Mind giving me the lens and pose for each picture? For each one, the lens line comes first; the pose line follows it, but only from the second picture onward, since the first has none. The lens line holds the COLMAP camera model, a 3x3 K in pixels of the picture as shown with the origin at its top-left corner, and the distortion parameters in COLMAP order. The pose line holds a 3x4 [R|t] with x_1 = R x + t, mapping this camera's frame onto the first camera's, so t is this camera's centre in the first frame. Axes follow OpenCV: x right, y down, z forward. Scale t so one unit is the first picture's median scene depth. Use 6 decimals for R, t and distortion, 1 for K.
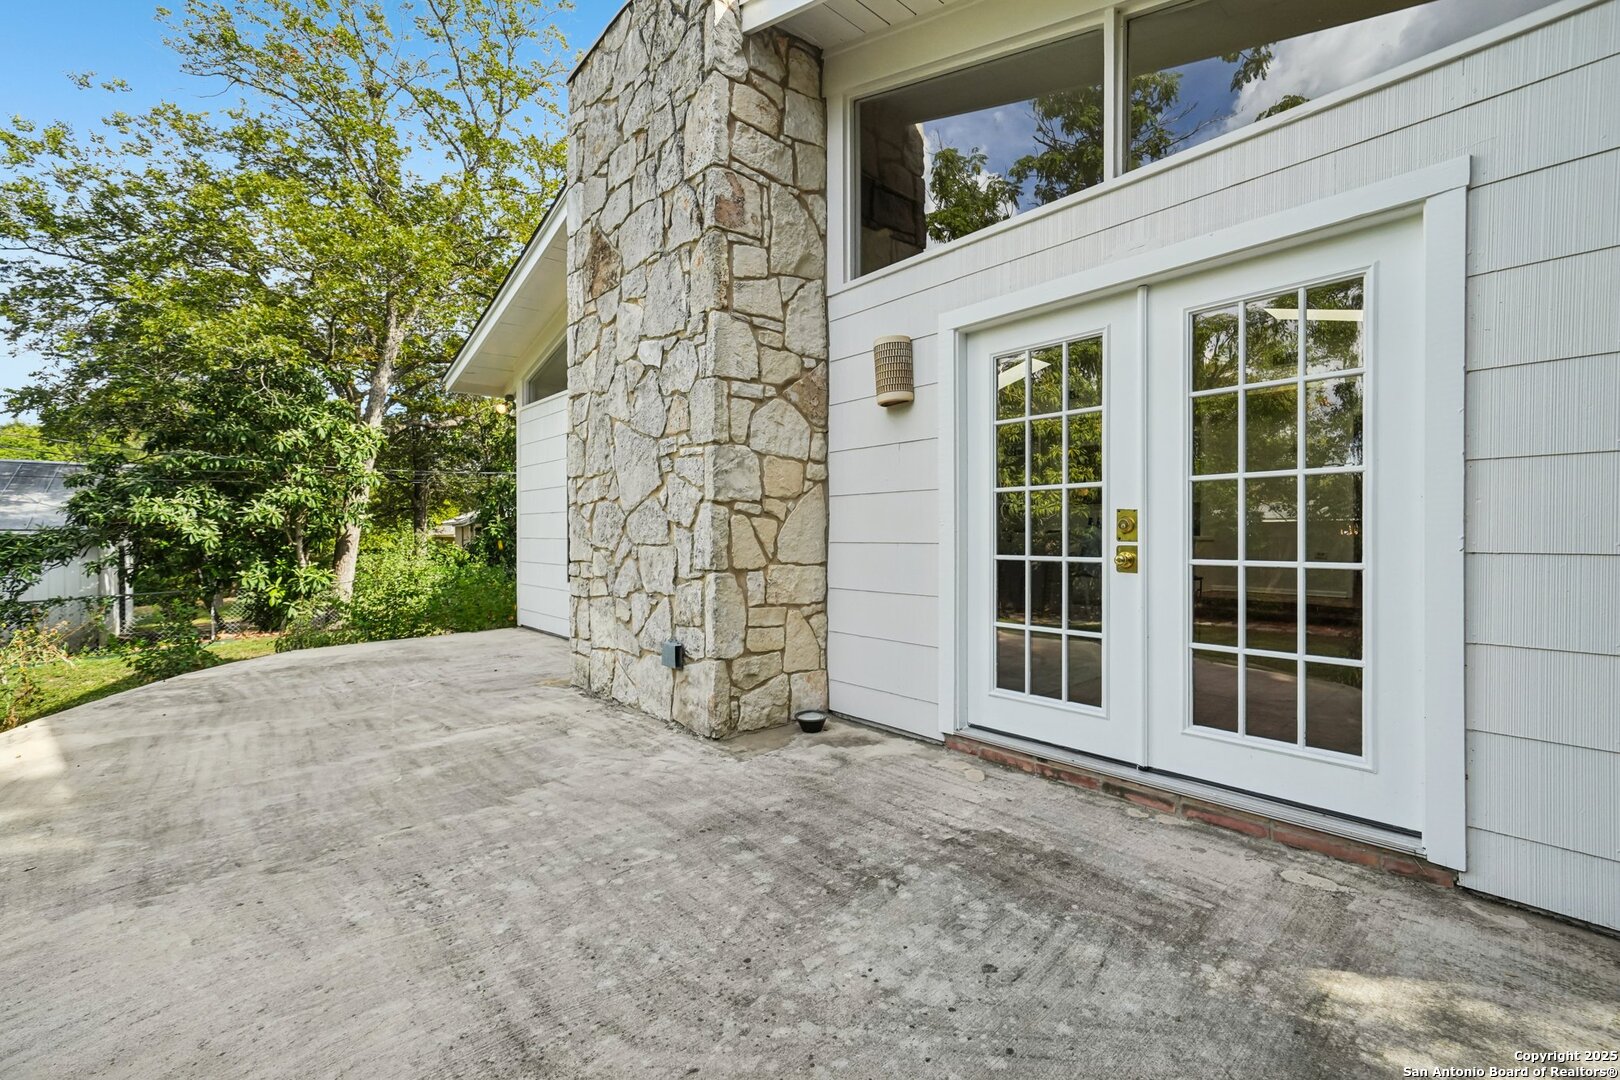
lens RADIAL K [[701.6, 0, 809.8], [0, 701.6, 541.6], [0, 0, 1]] dist [0.004273, 0.000253]
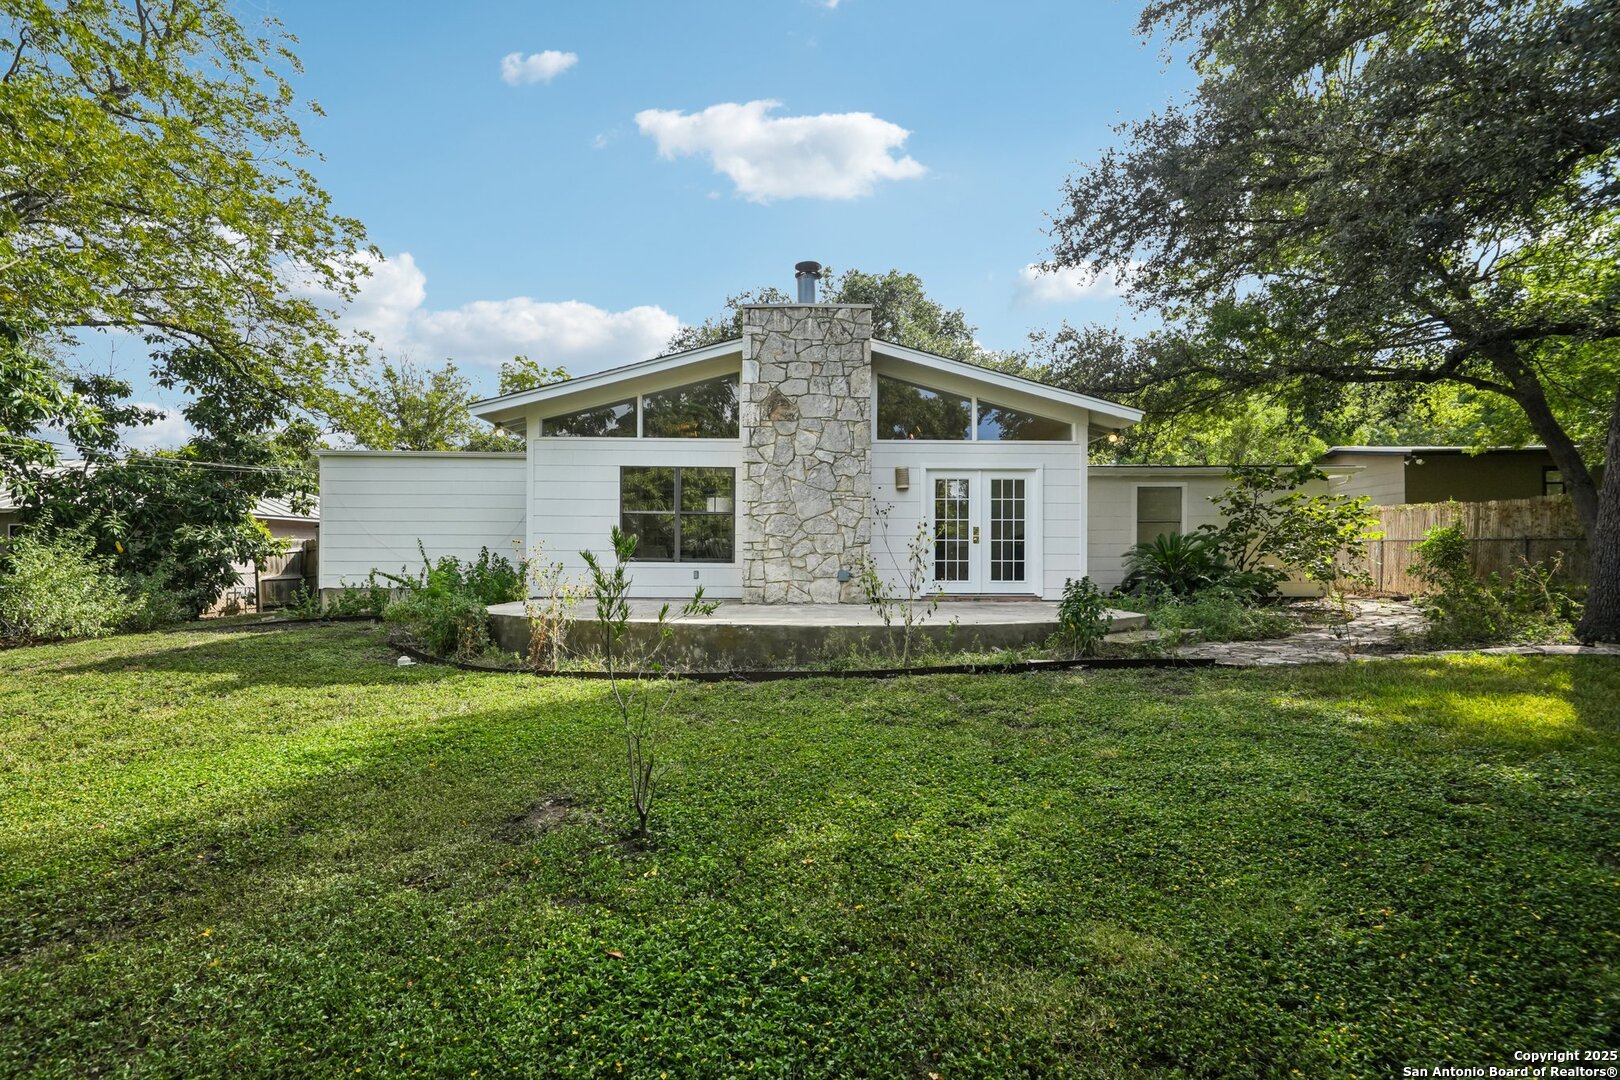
lens RADIAL K [[701.6, 0, 812.2], [0, 701.6, 555.7], [0, 0, 1]] dist [0.004273, 0.000253]
pose [[0.653078, 0.010936, 0.757211, -2.337314], [0.002226, 0.999864, -0.016360, 0.133787], [-0.757287, 0.012370, 0.652965, -0.629814]]
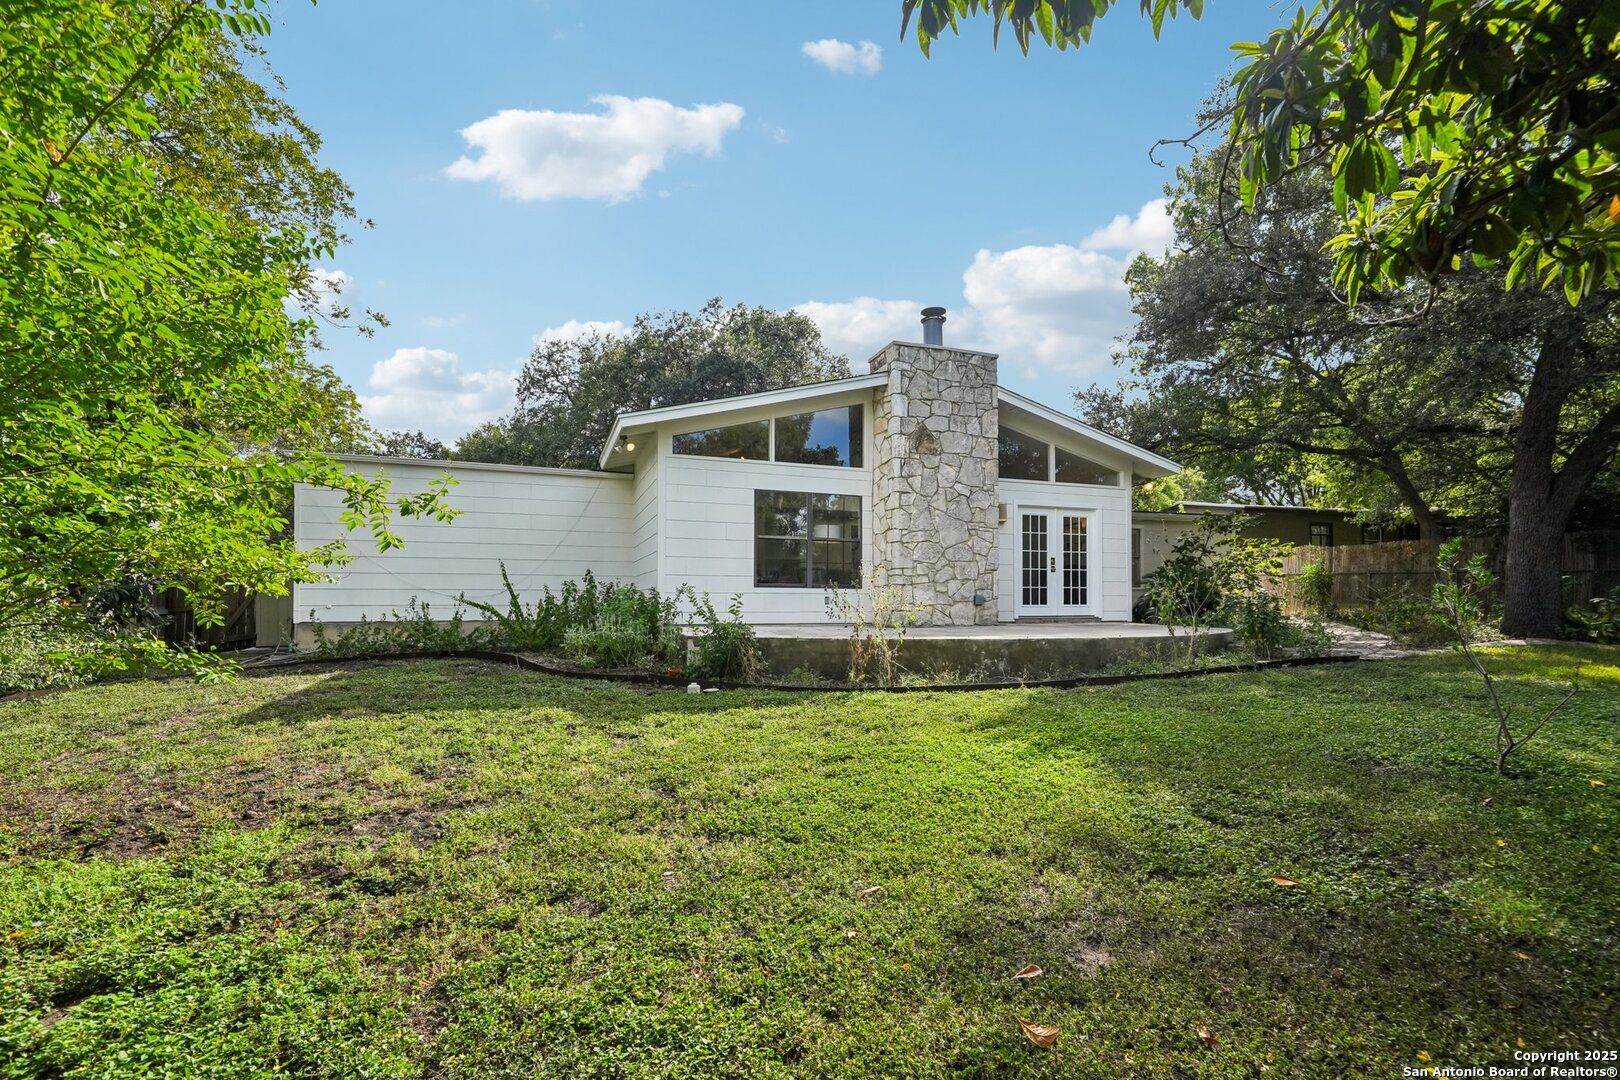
lens RADIAL K [[701.6, 0, 816.2], [0, 701.6, 589.9], [0, 0, 1]] dist [0.004273, 0.000253]
pose [[0.363717, 0.016344, 0.931366, -3.210856], [0.008181, 0.999751, -0.020739, 0.181464], [-0.931473, 0.015162, 0.363493, 0.612492]]
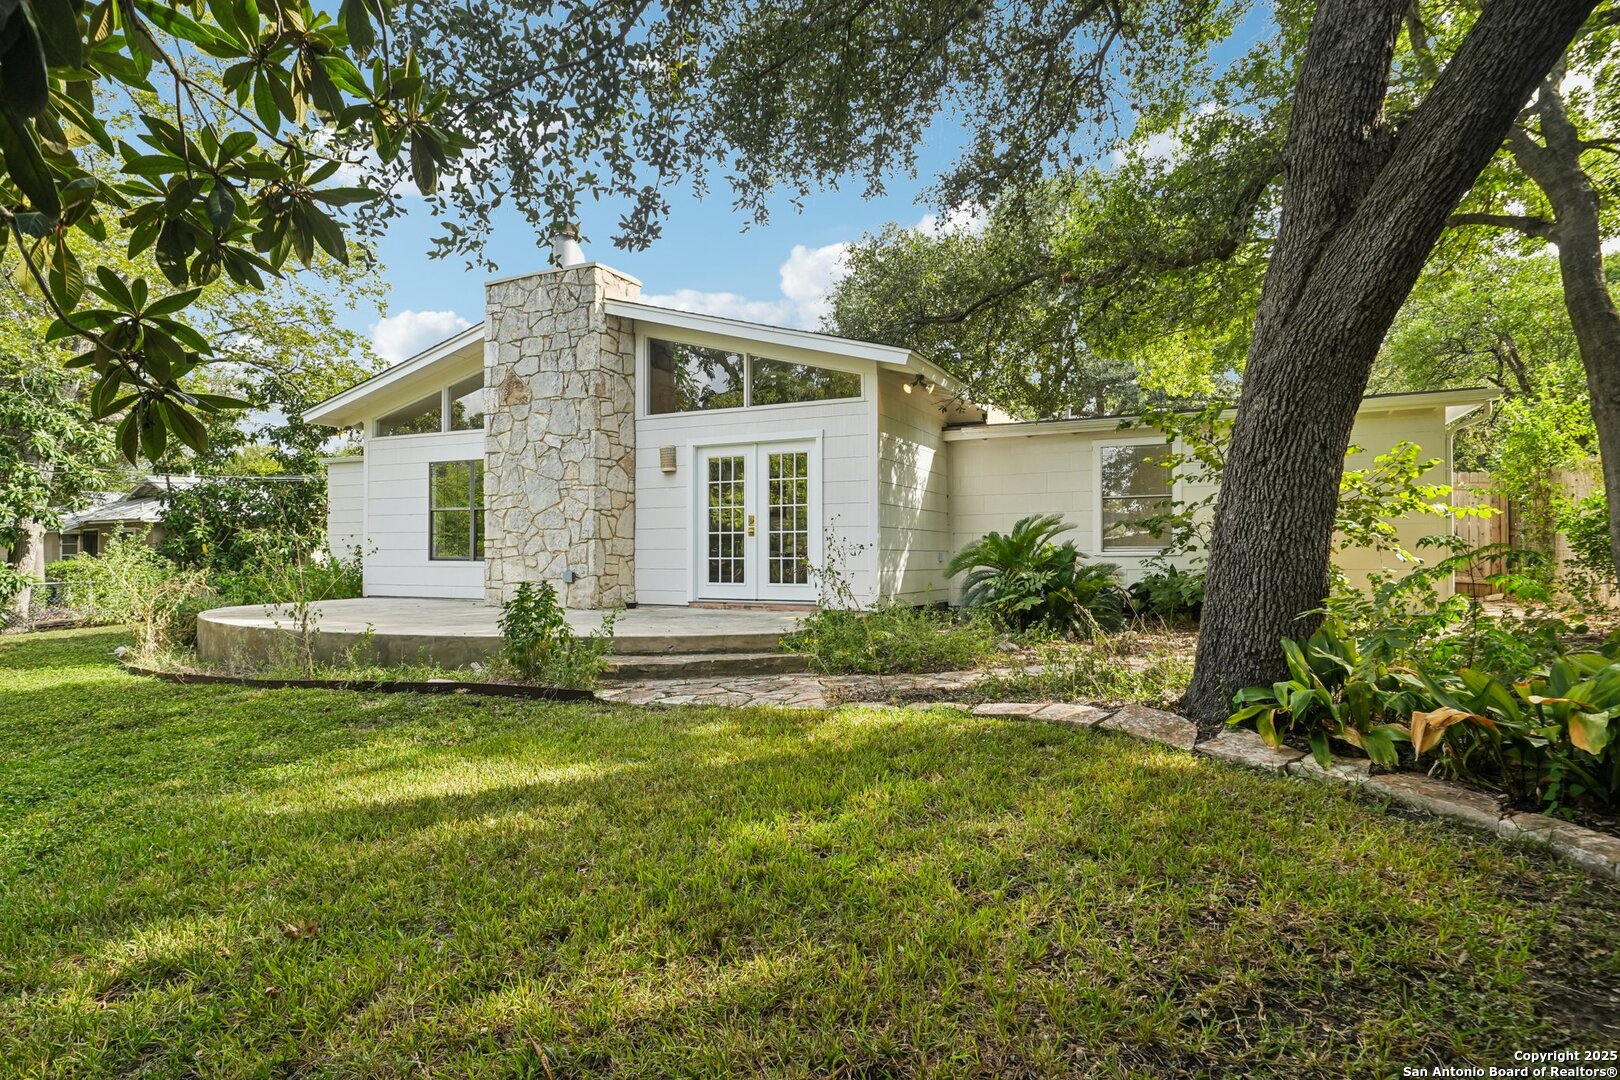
lens RADIAL K [[885.1, 0, 819.4], [0, 885.1, 551.2], [0, 0, 1]] dist [0.001415, -0.000035]
pose [[0.918512, 0.003203, 0.395379, -0.610965], [0.003018, 0.999881, -0.015111, 0.129458], [-0.395381, 0.015073, 0.918394, -2.032169]]
